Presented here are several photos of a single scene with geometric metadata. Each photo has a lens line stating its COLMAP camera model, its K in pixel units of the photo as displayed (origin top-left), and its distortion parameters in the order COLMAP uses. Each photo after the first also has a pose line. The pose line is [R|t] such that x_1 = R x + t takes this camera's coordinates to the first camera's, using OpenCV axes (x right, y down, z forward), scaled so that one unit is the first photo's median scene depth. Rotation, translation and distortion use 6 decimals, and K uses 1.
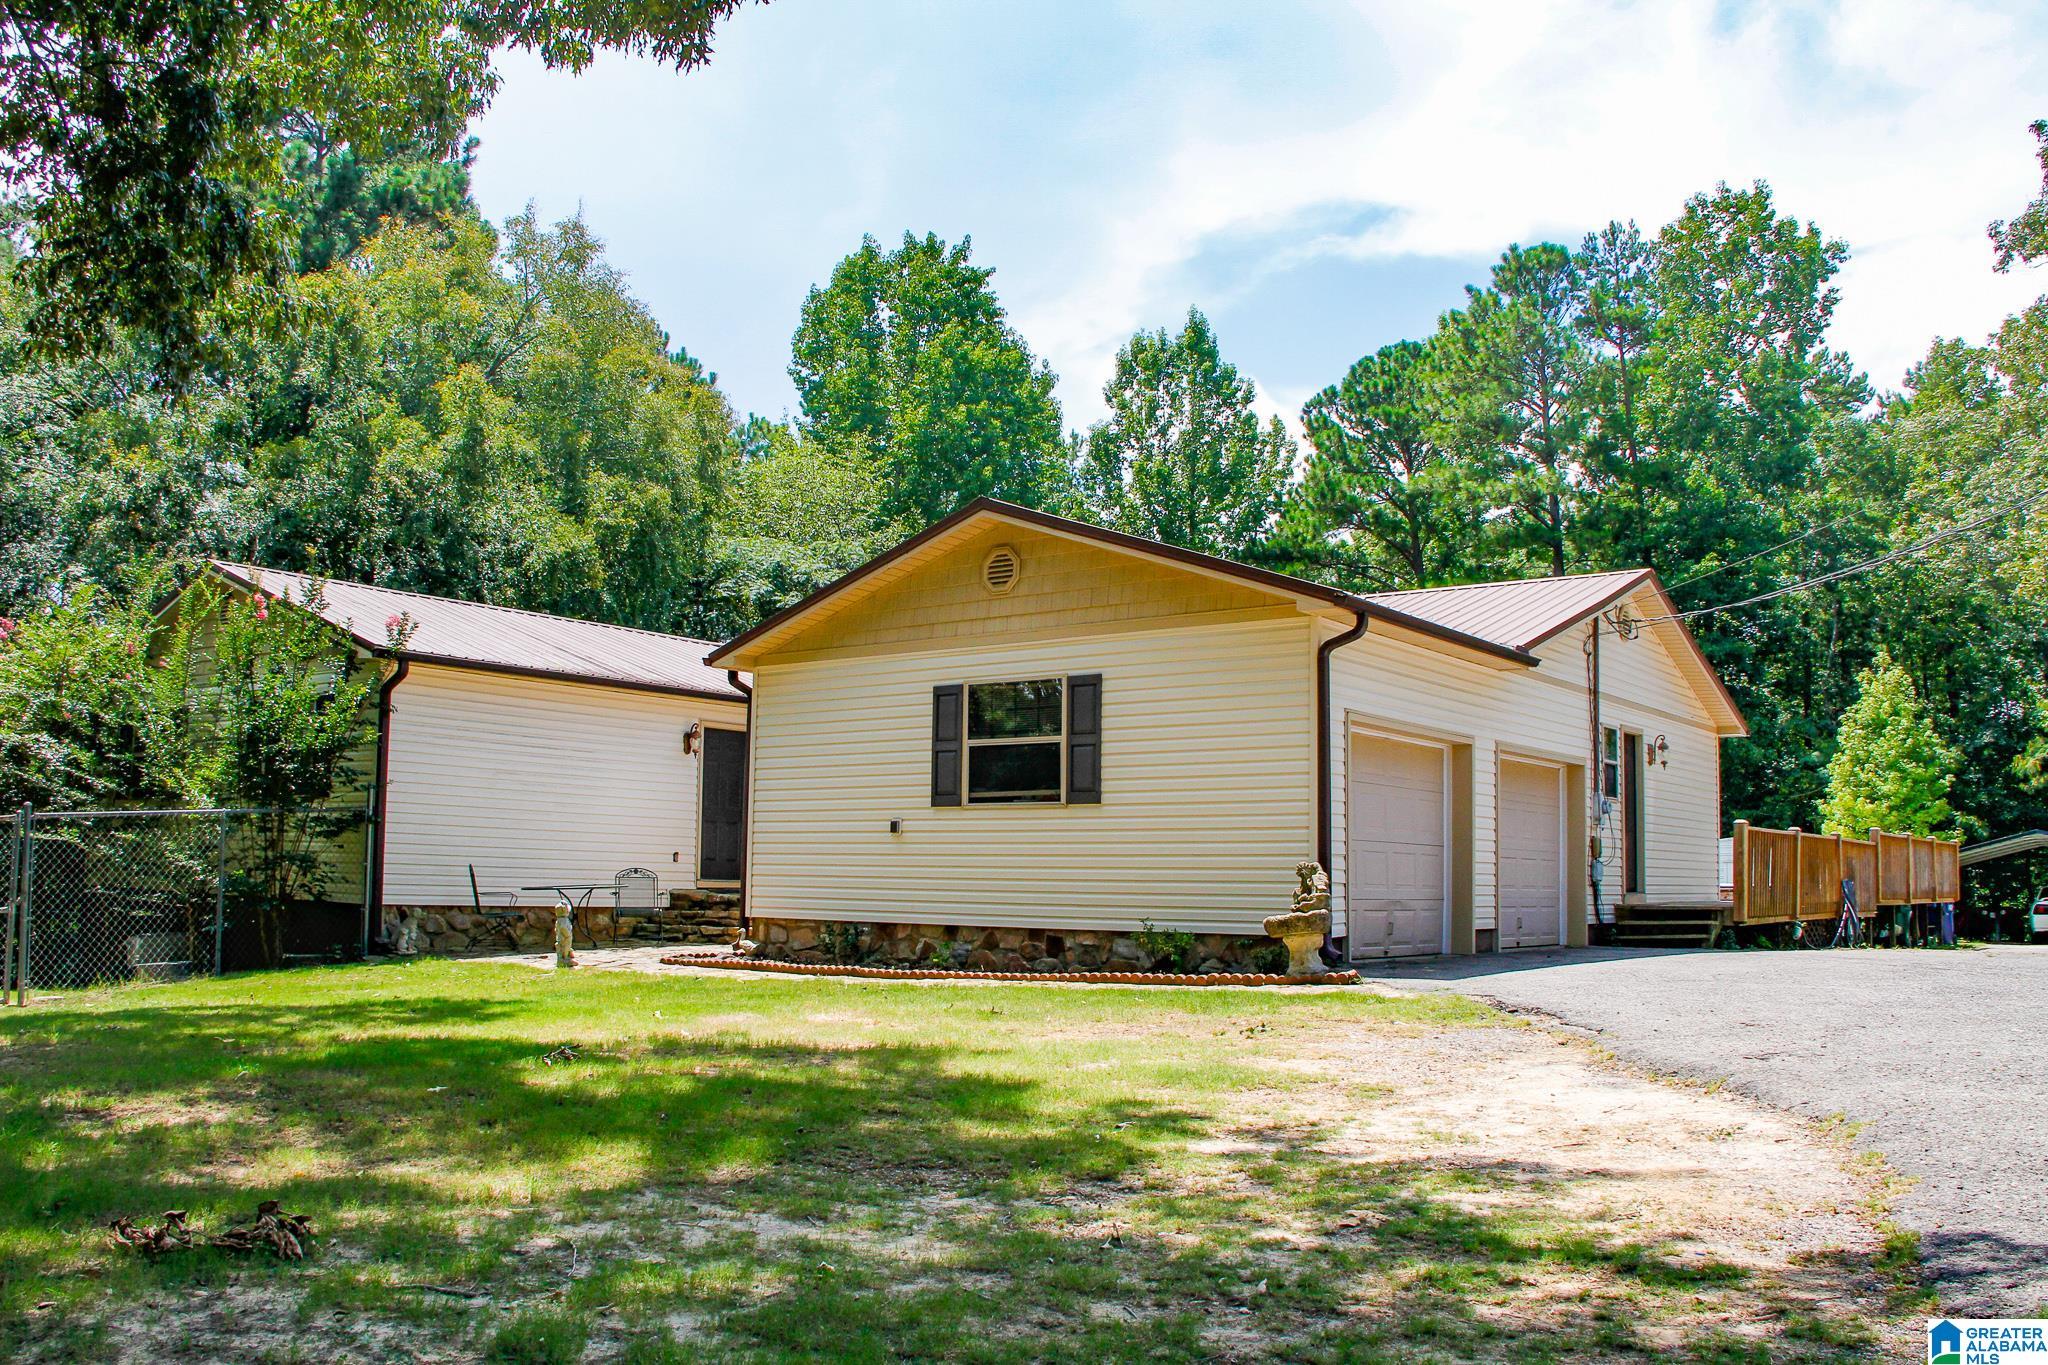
lens RADIAL K [[1757.4, 0, 987.0], [0, 1757.4, 691.2], [0, 0, 1]] dist [-0.196830, 0.170814]
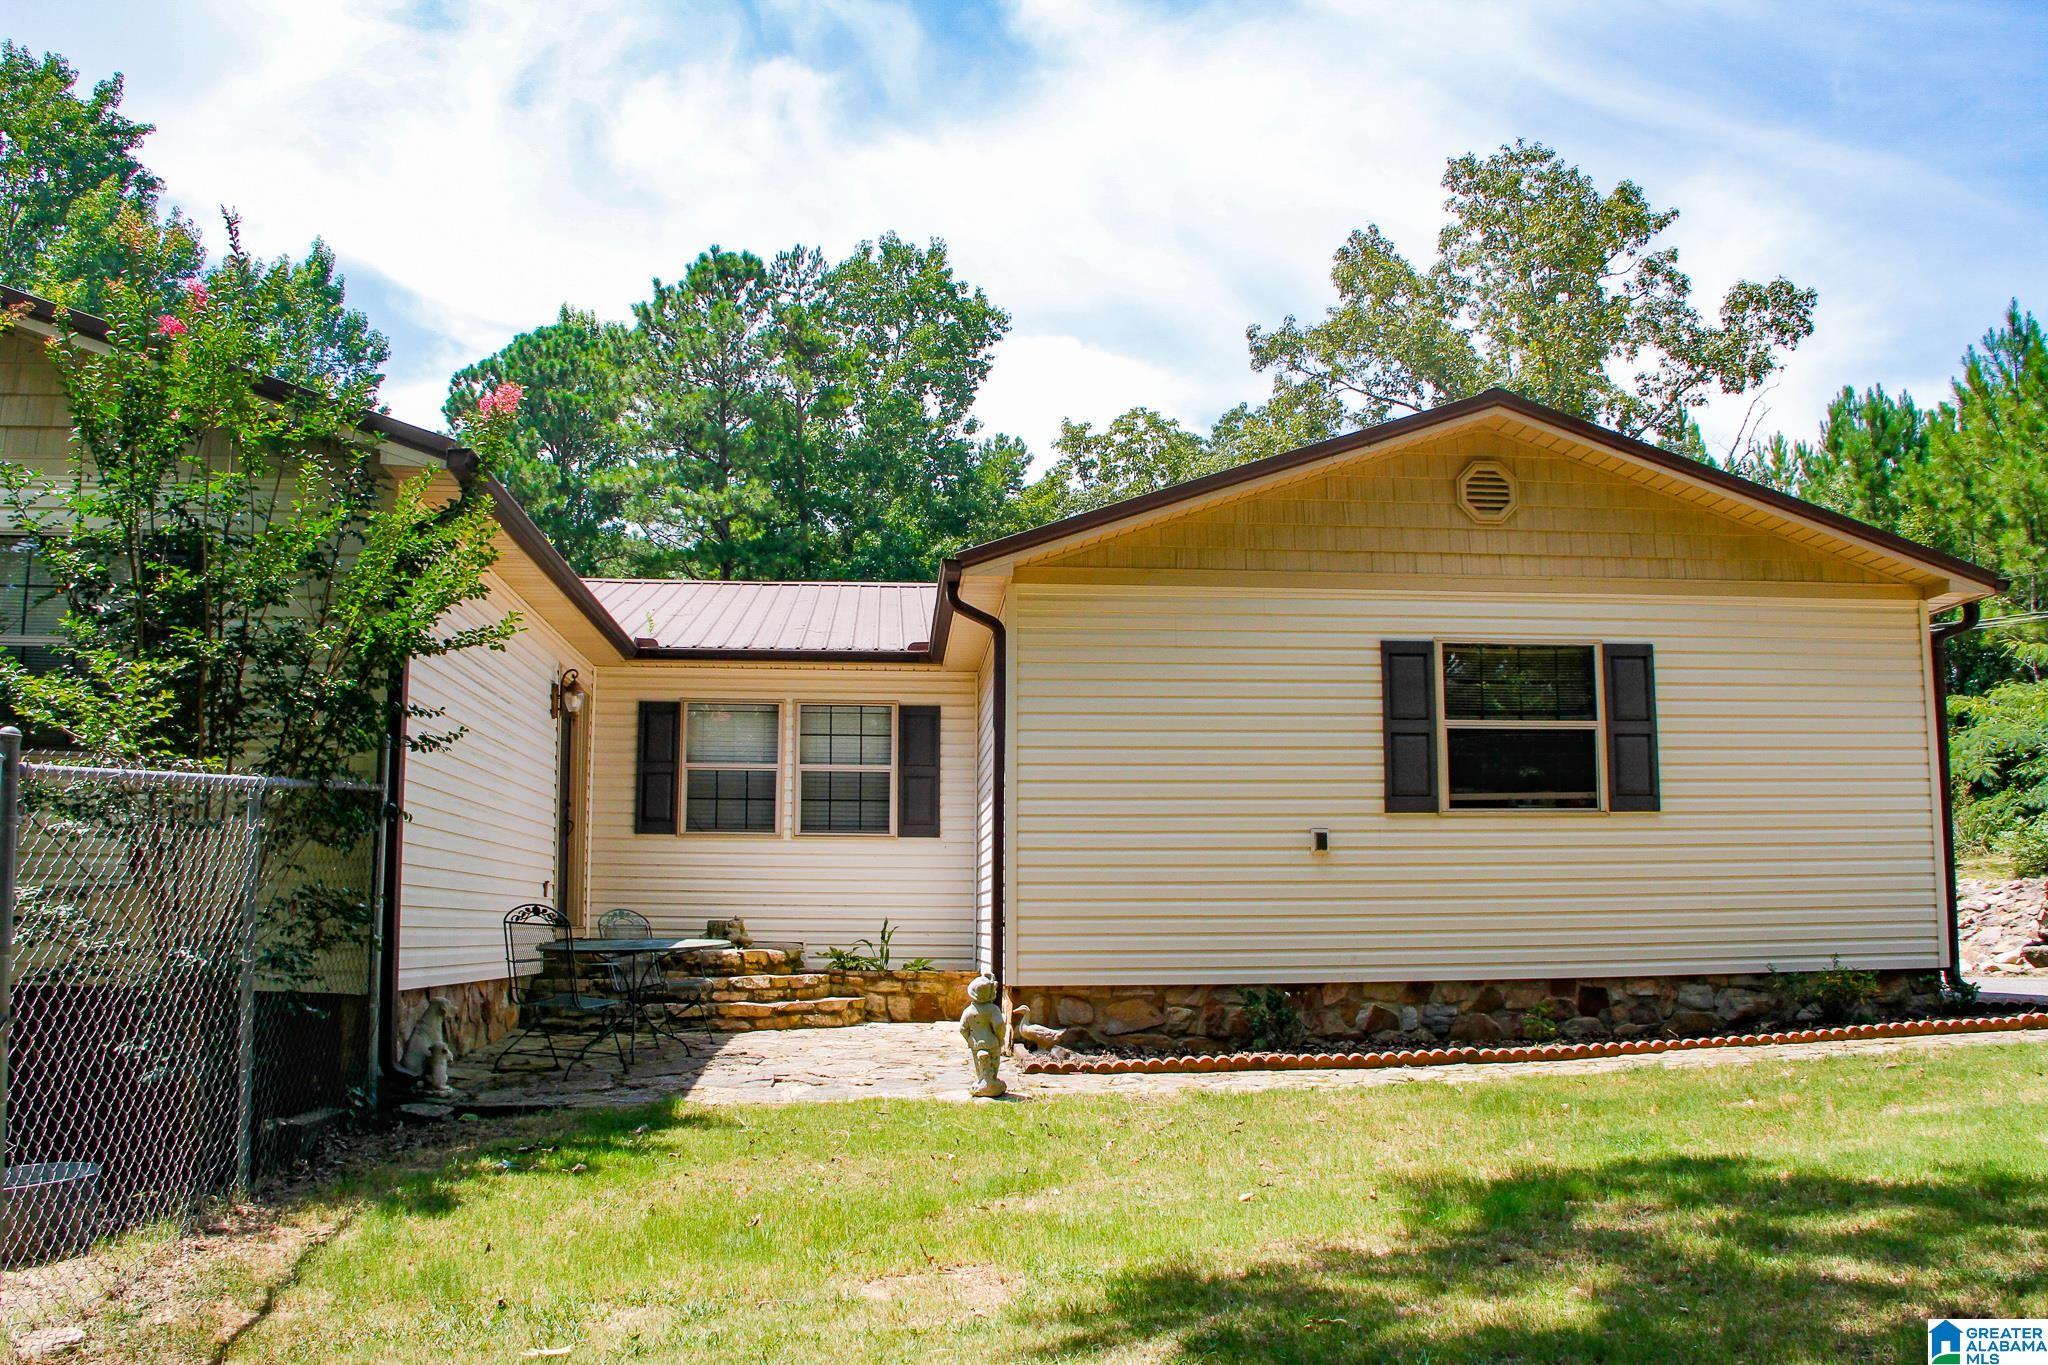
lens RADIAL K [[1757.4, 0, 987.0], [0, 1757.4, 691.2], [0, 0, 1]] dist [-0.196830, 0.170814]
pose [[0.727630, 0.077172, 0.681615, -0.619981], [-0.059180, 0.997009, -0.049705, 0.061480], [-0.683412, -0.004171, 0.730021, 0.604575]]
